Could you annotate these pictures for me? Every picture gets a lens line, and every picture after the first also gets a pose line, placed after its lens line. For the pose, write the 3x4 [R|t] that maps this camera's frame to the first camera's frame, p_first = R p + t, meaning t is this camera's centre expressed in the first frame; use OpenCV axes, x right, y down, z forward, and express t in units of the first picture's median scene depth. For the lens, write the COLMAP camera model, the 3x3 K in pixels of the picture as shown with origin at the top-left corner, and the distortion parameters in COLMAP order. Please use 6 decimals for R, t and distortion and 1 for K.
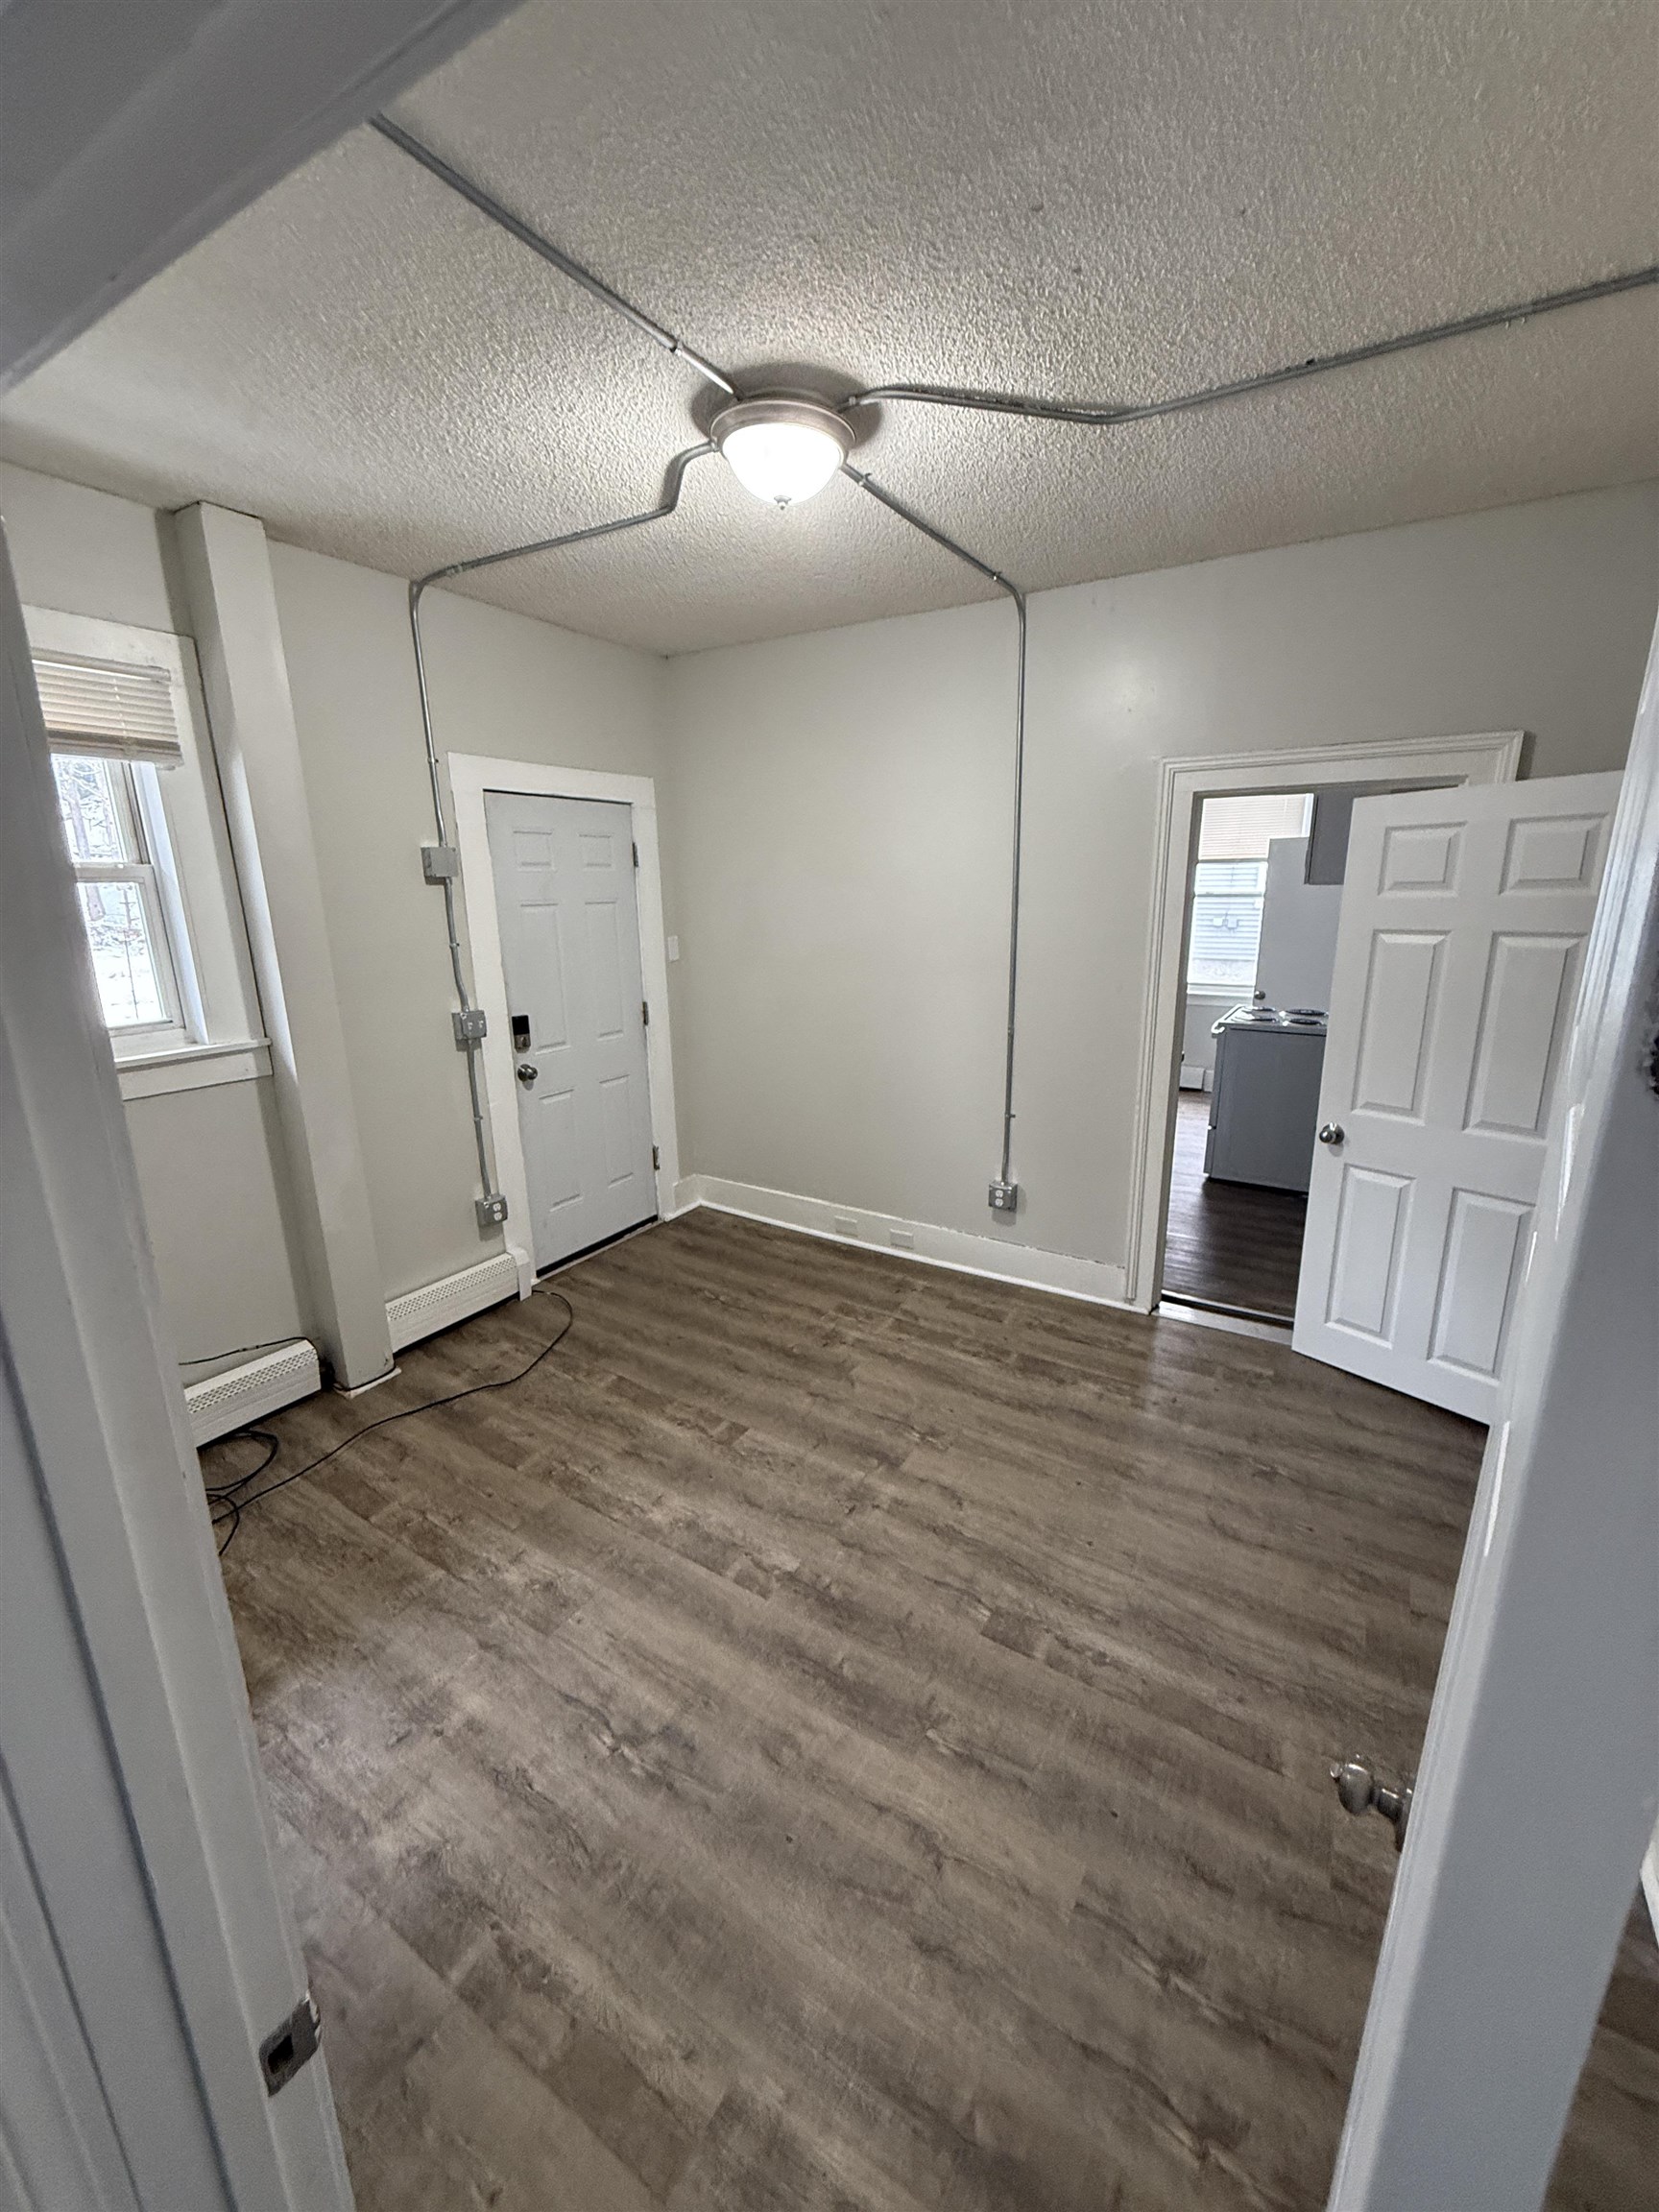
lens RADIAL K [[881.9, 0, 838.6], [0, 881.9, 1104.1], [0, 0, 1]] dist [0.001611, -0.000895]
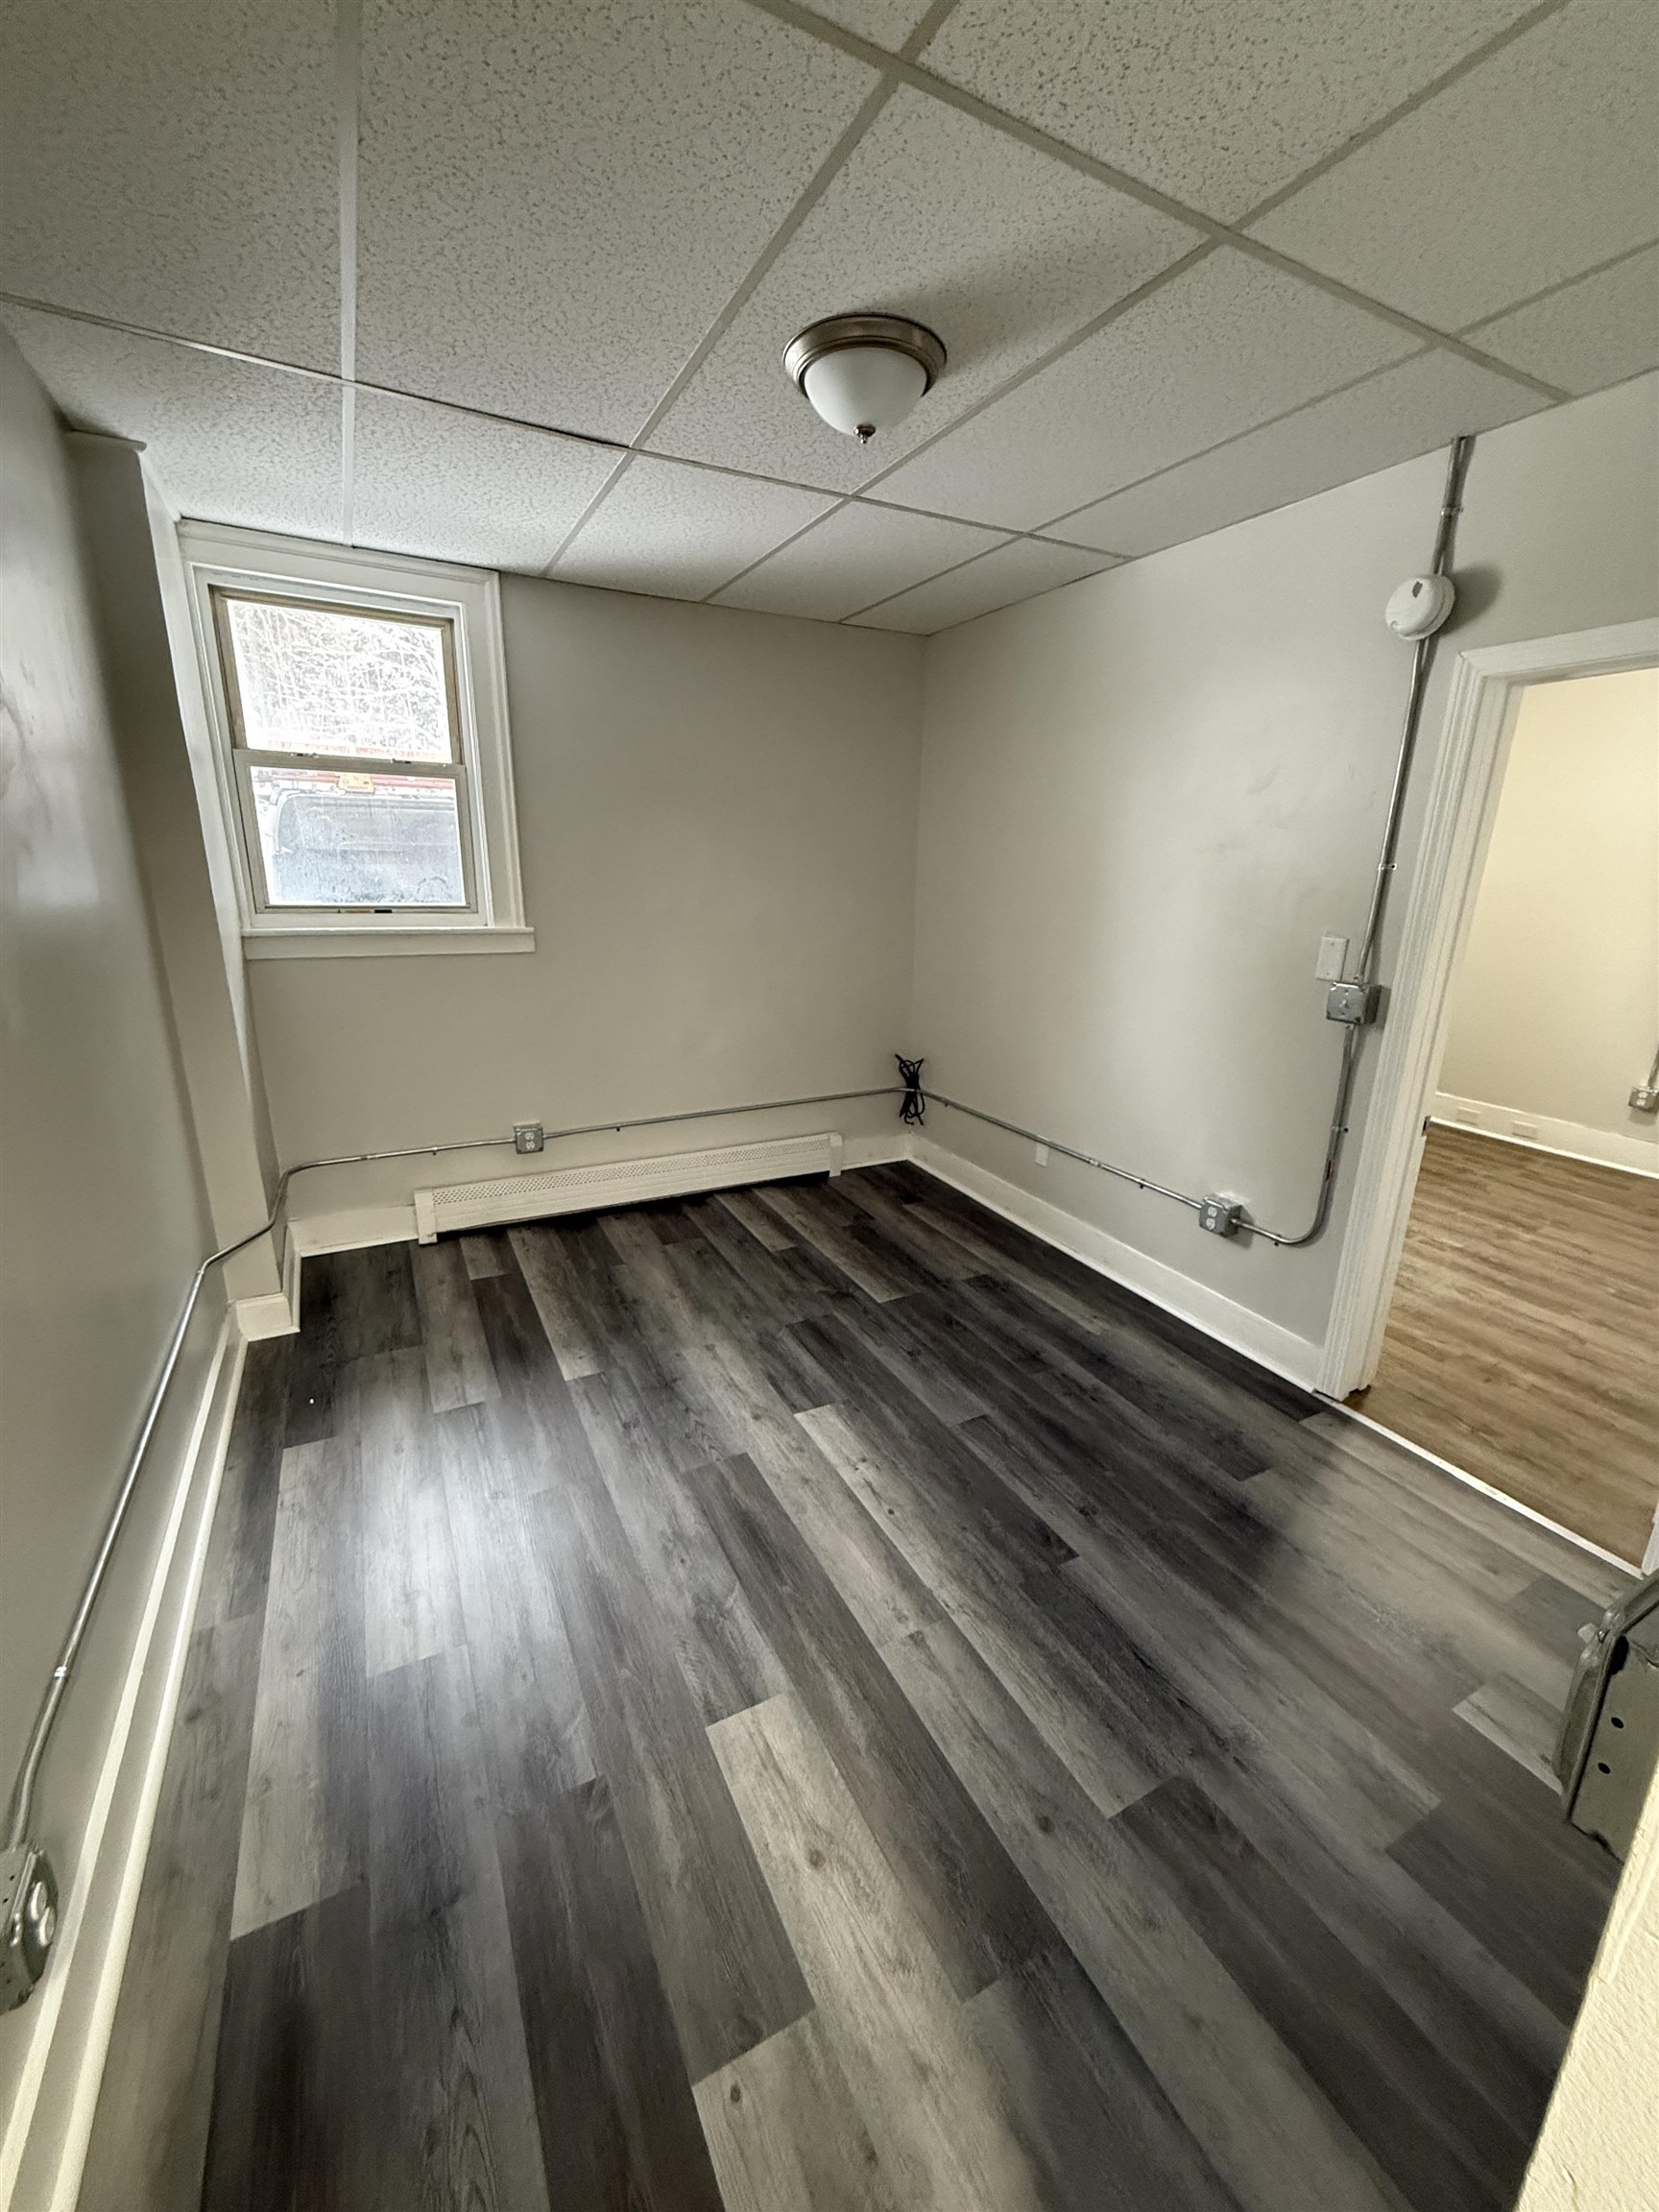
lens RADIAL K [[881.9, 0, 825.0], [0, 881.9, 1113.9], [0, 0, 1]] dist [0.001611, -0.000895]
pose [[0.854978, 0.168536, -0.490518, -0.242177], [-0.151999, 0.985628, 0.073714, 0.281427], [0.495892, 0.011535, 0.868308, -0.820972]]
